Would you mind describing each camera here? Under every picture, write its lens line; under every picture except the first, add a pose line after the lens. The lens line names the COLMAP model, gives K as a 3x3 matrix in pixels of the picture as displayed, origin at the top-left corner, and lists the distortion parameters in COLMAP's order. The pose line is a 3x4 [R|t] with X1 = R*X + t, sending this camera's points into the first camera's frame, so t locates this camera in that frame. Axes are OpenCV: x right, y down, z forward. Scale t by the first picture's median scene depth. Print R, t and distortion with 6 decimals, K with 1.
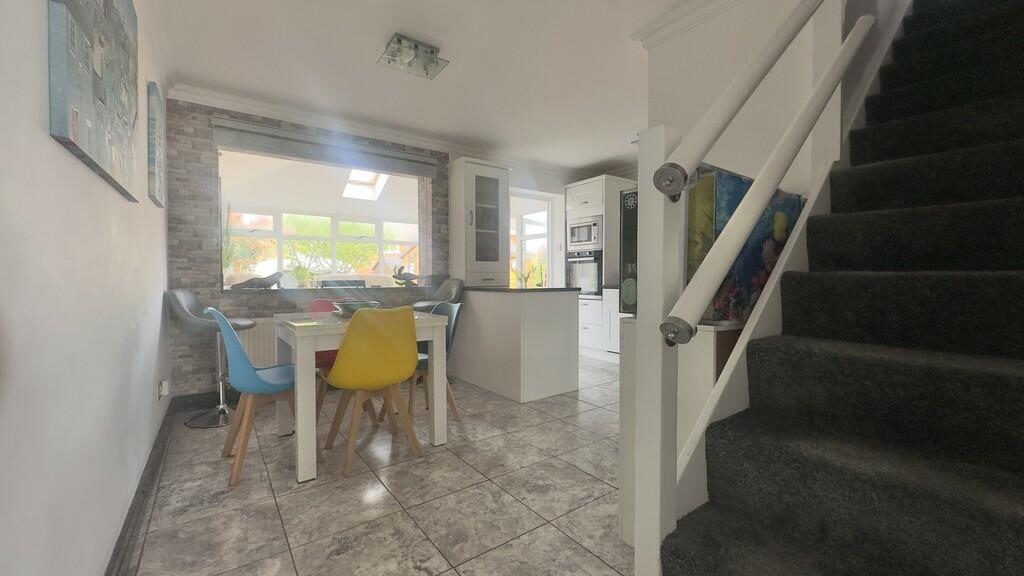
lens RADIAL K [[408.3, 0, 507.2], [0, 408.3, 286.8], [0, 0, 1]] dist [-0.001290, 0.000273]
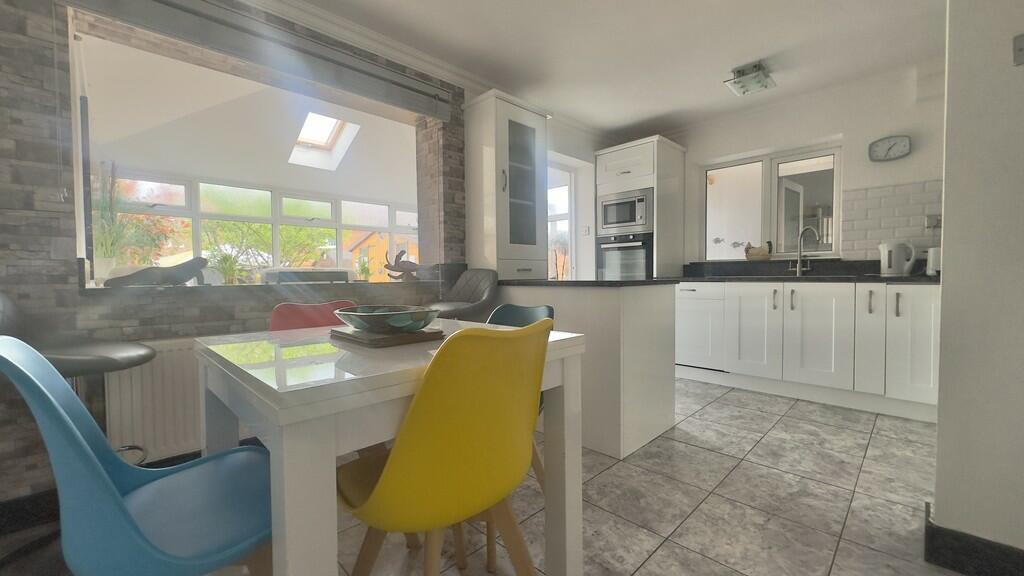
lens RADIAL K [[408.3, 0, 509.0], [0, 408.3, 287.6], [0, 0, 1]] dist [-0.001290, 0.000273]
pose [[0.988567, -0.012376, 0.150277, -0.178762], [0.011068, 0.999893, 0.009537, 0.005284], [-0.150379, -0.007765, 0.988598, 0.302829]]
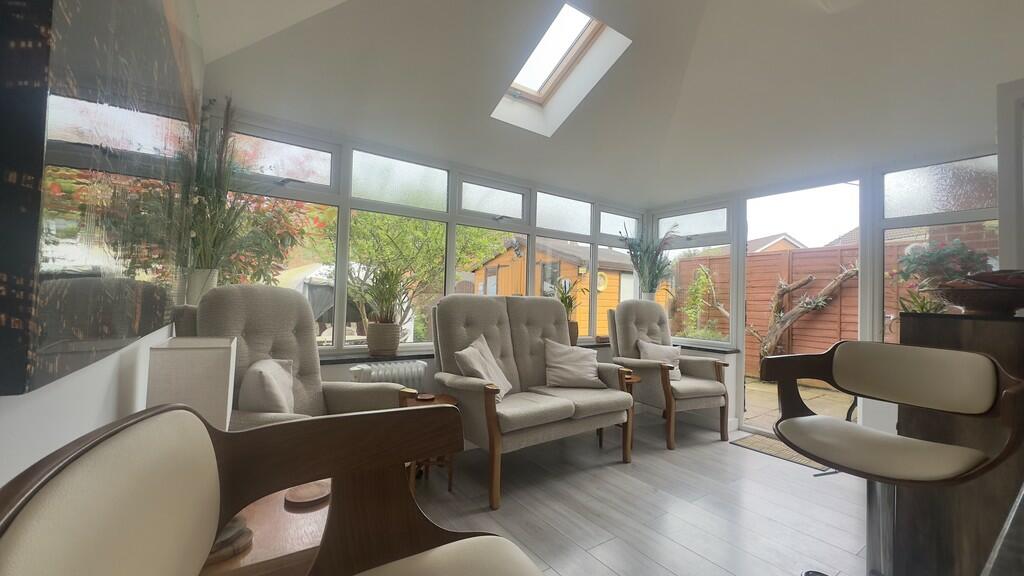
lens RADIAL K [[408.3, 0, 517.2], [0, 408.3, 285.8], [0, 0, 1]] dist [-0.001290, 0.000273]
pose [[0.999688, 0.023294, 0.009042, -0.554142], [-0.022700, 0.997881, -0.060975, -0.019604], [-0.010443, 0.060751, 0.998098, 0.844616]]
